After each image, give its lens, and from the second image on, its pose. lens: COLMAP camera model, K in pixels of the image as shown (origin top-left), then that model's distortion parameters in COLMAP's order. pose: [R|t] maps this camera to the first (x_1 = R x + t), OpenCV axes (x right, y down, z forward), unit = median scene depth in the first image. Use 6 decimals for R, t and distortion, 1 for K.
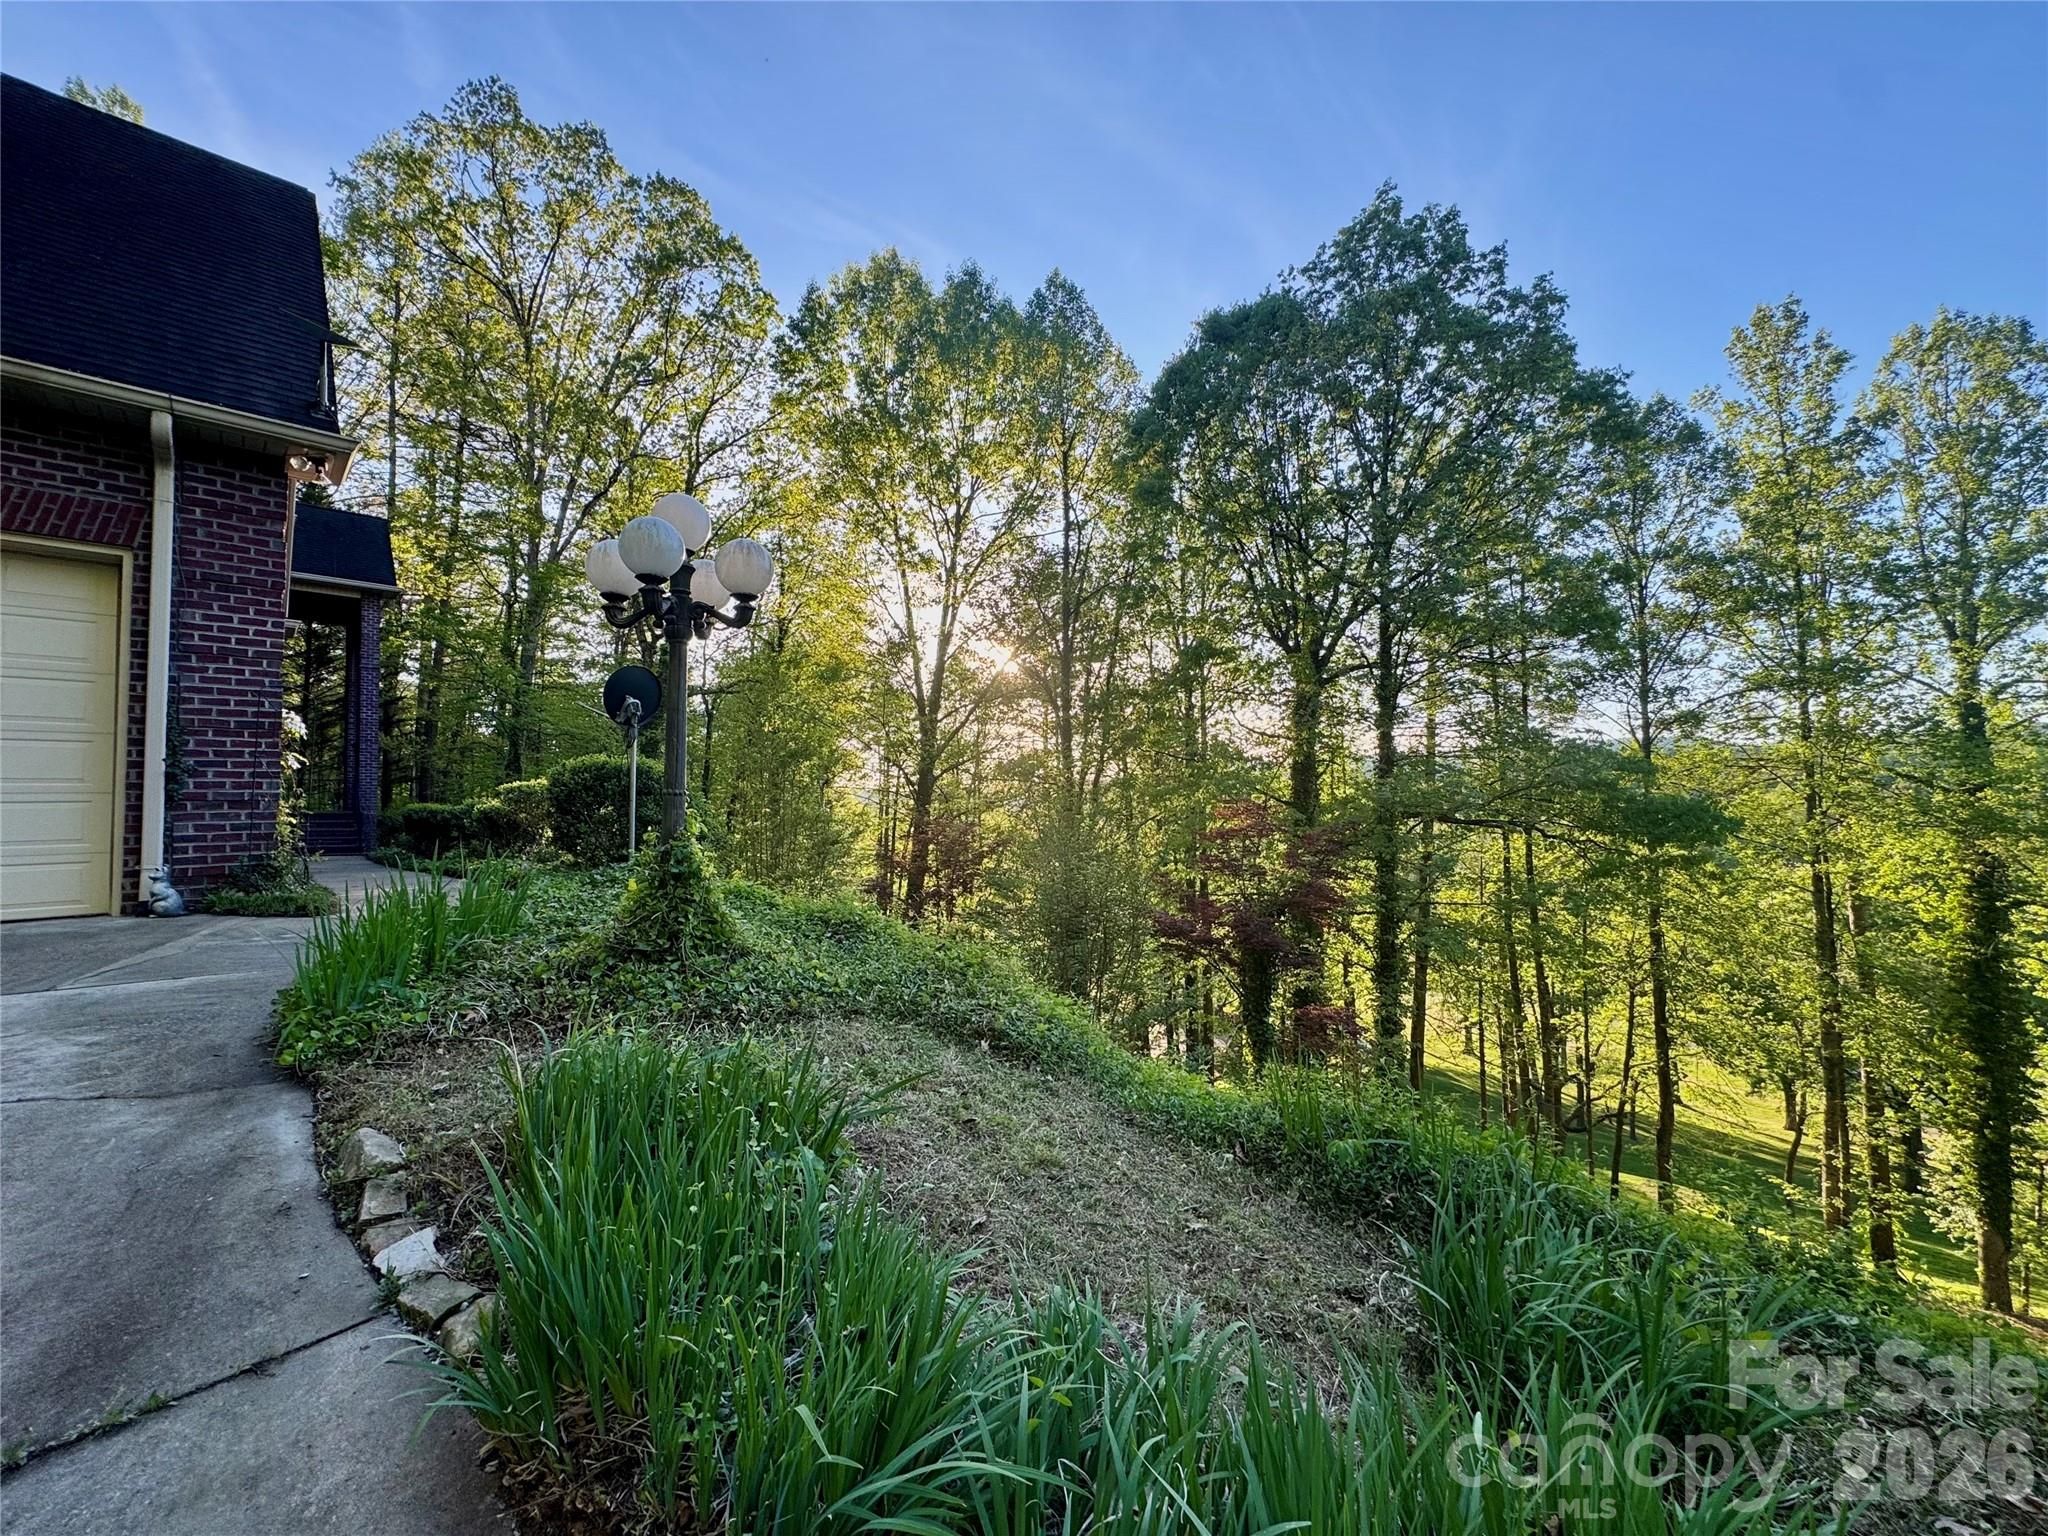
lens RADIAL K [[818.9, 0, 1026.1], [0, 818.9, 793.7], [0, 0, 1]] dist [0.000533, 0.000317]
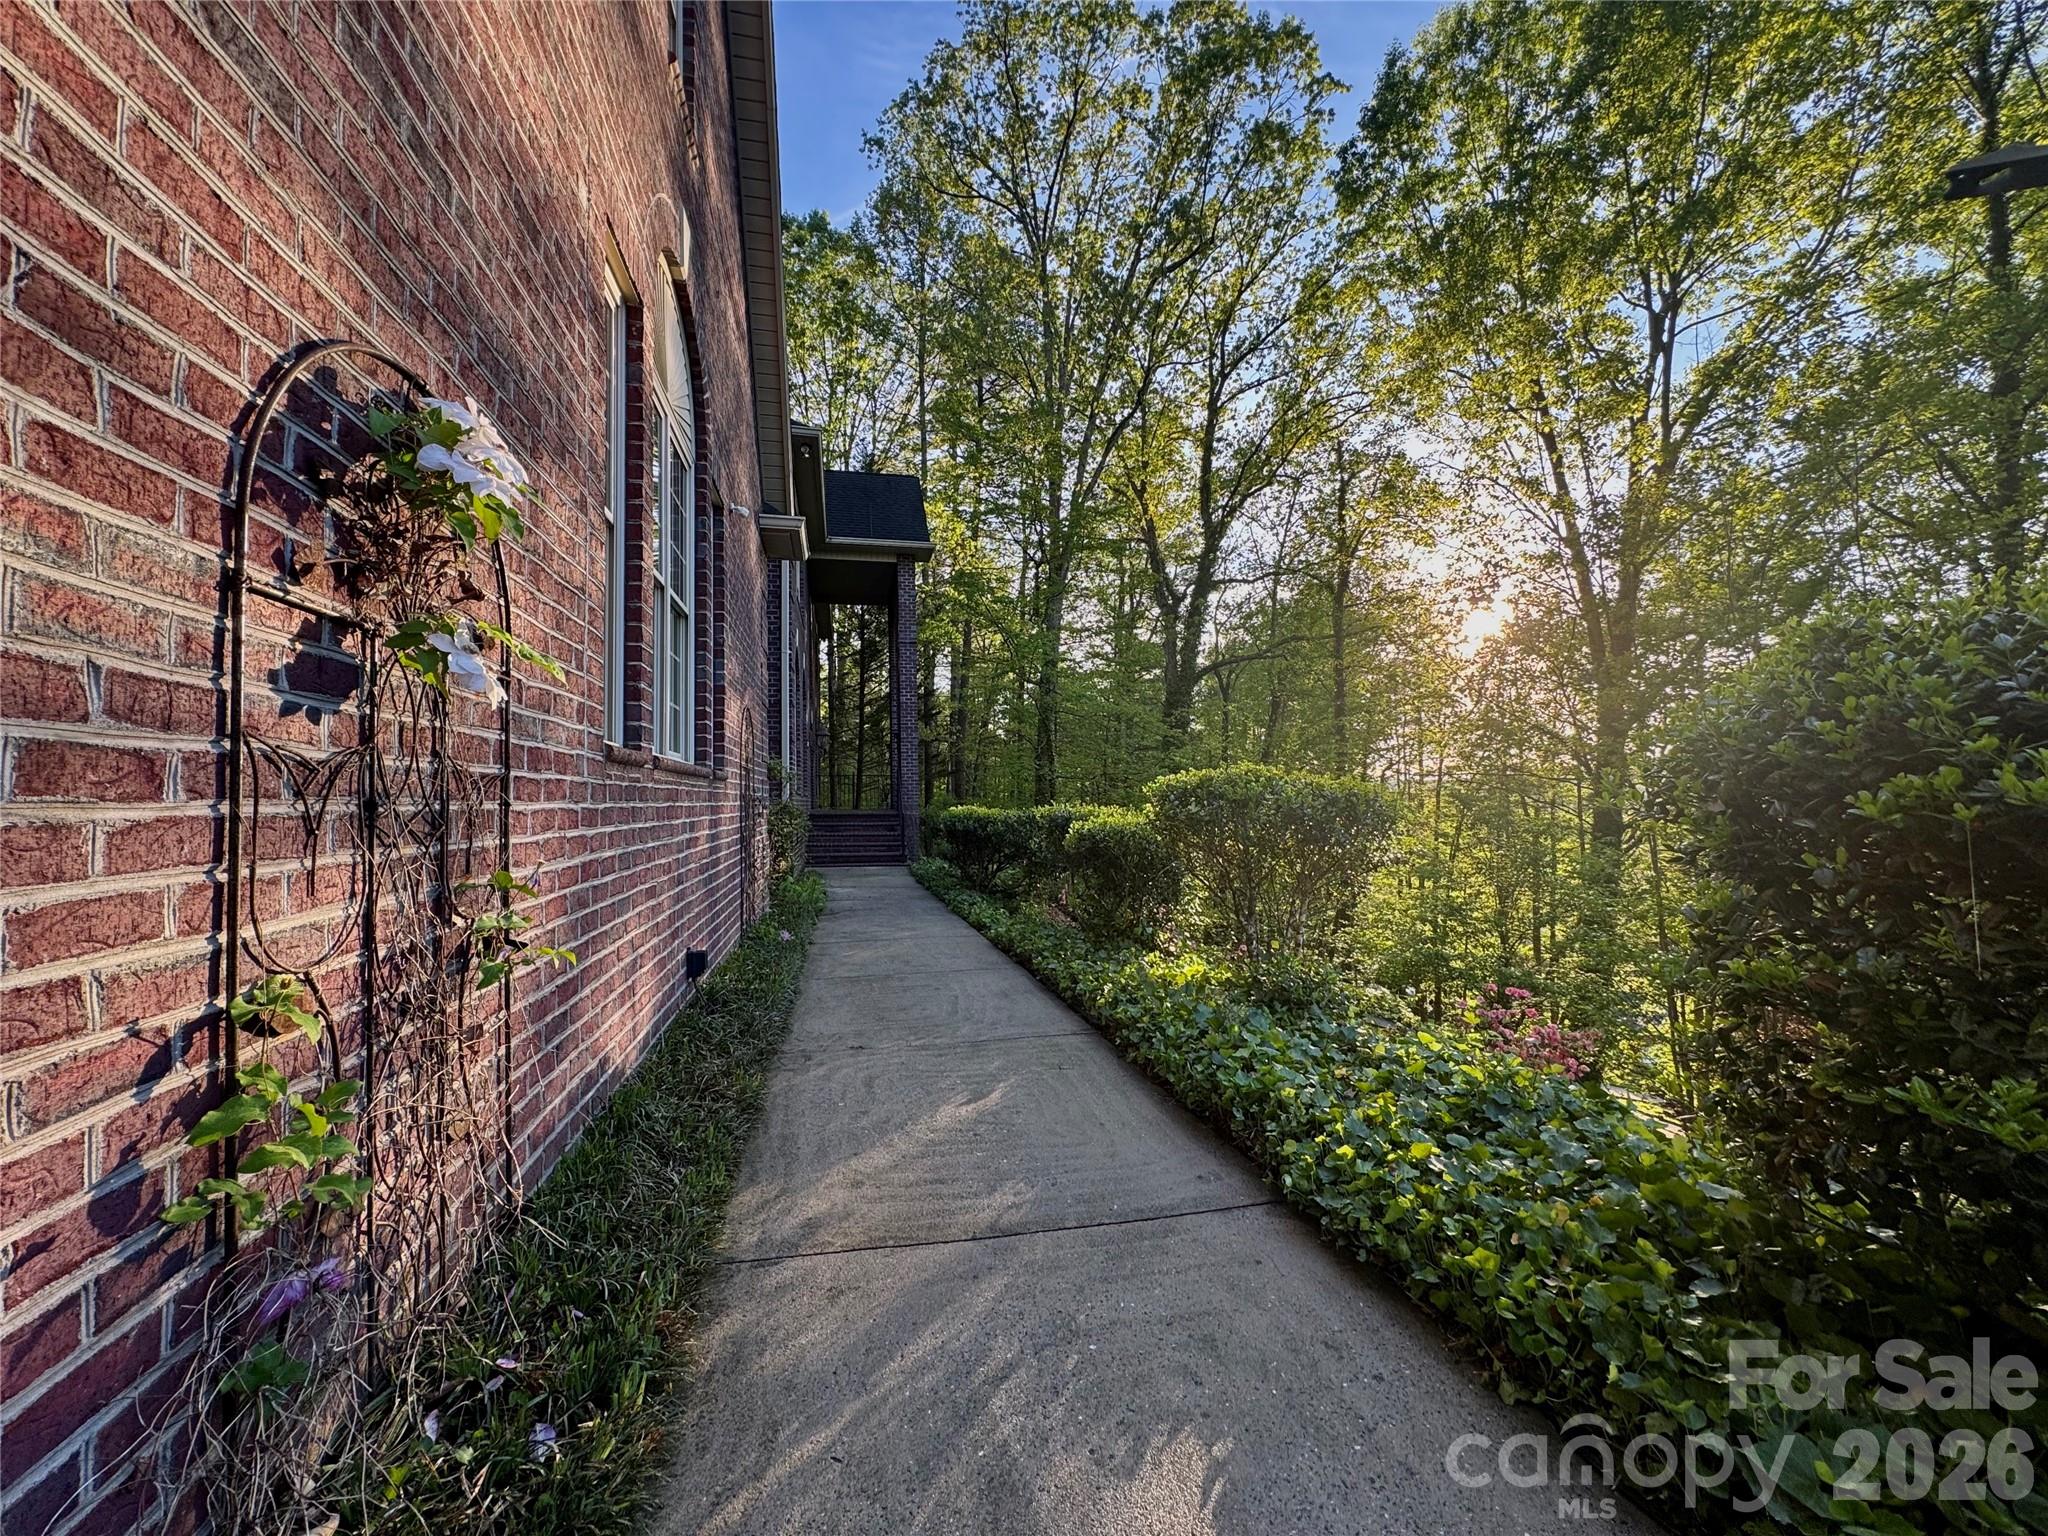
lens RADIAL K [[818.9, 0, 1026.1], [0, 818.9, 793.7], [0, 0, 1]] dist [0.000533, 0.000317]
pose [[0.853151, -0.008305, -0.521599, -0.190854], [0.016797, 0.999792, 0.011555, -0.002033], [0.521394, -0.018620, 0.853113, 0.256197]]
